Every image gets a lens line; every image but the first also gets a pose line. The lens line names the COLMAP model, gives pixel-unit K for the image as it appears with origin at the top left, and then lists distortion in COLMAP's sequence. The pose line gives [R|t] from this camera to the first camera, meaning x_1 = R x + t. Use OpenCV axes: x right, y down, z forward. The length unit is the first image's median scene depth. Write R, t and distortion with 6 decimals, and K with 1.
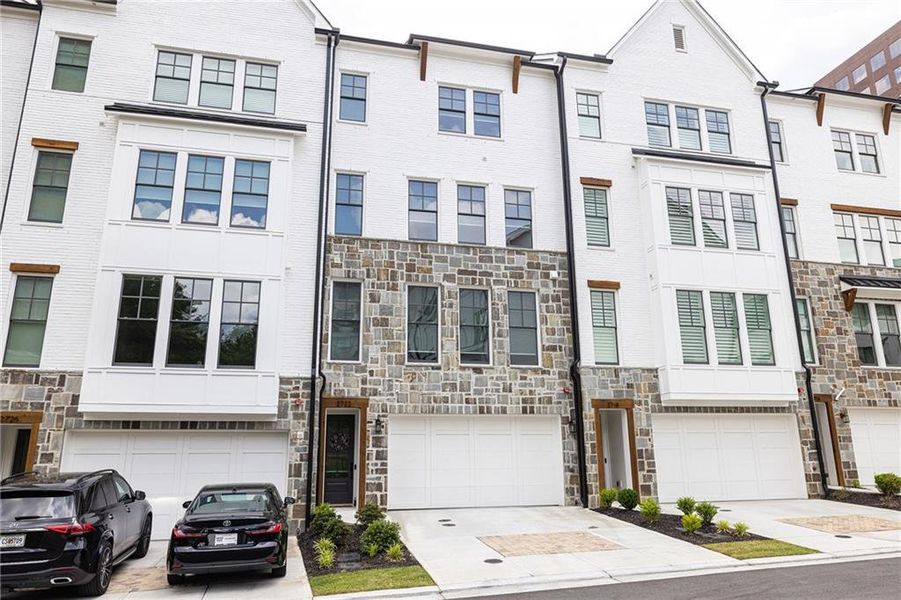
lens RADIAL K [[660.0, 0, 436.5], [0, 660.0, 295.9], [0, 0, 1]] dist [-0.000254, -0.000764]
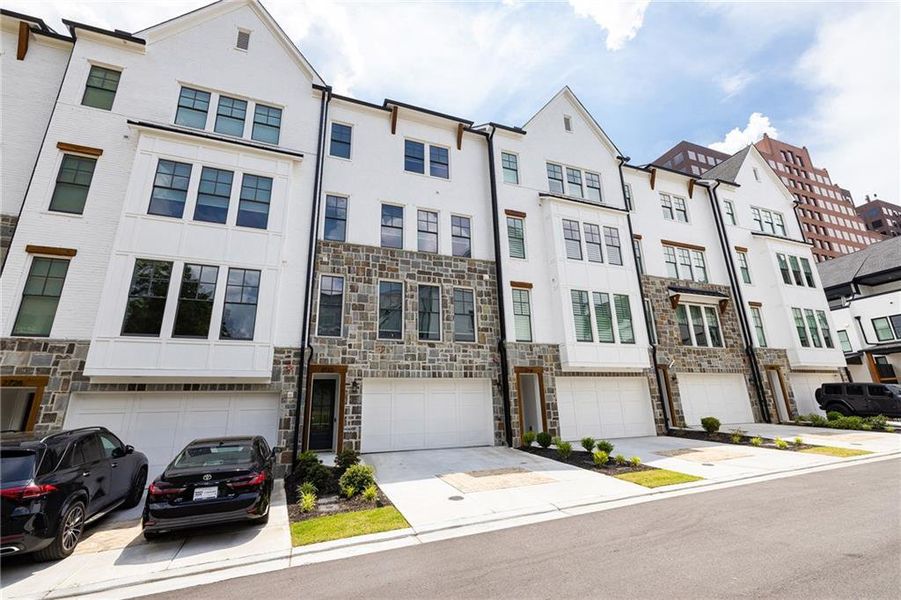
lens RADIAL K [[416.2, 0, 450.7], [0, 416.2, 294.5], [0, 0, 1]] dist [0.004792, 0.000537]
pose [[0.989573, 0.021885, 0.142363, -0.021109], [-0.016351, 0.999069, -0.039921, 0.043291], [-0.143104, 0.037177, 0.989009, 0.155670]]
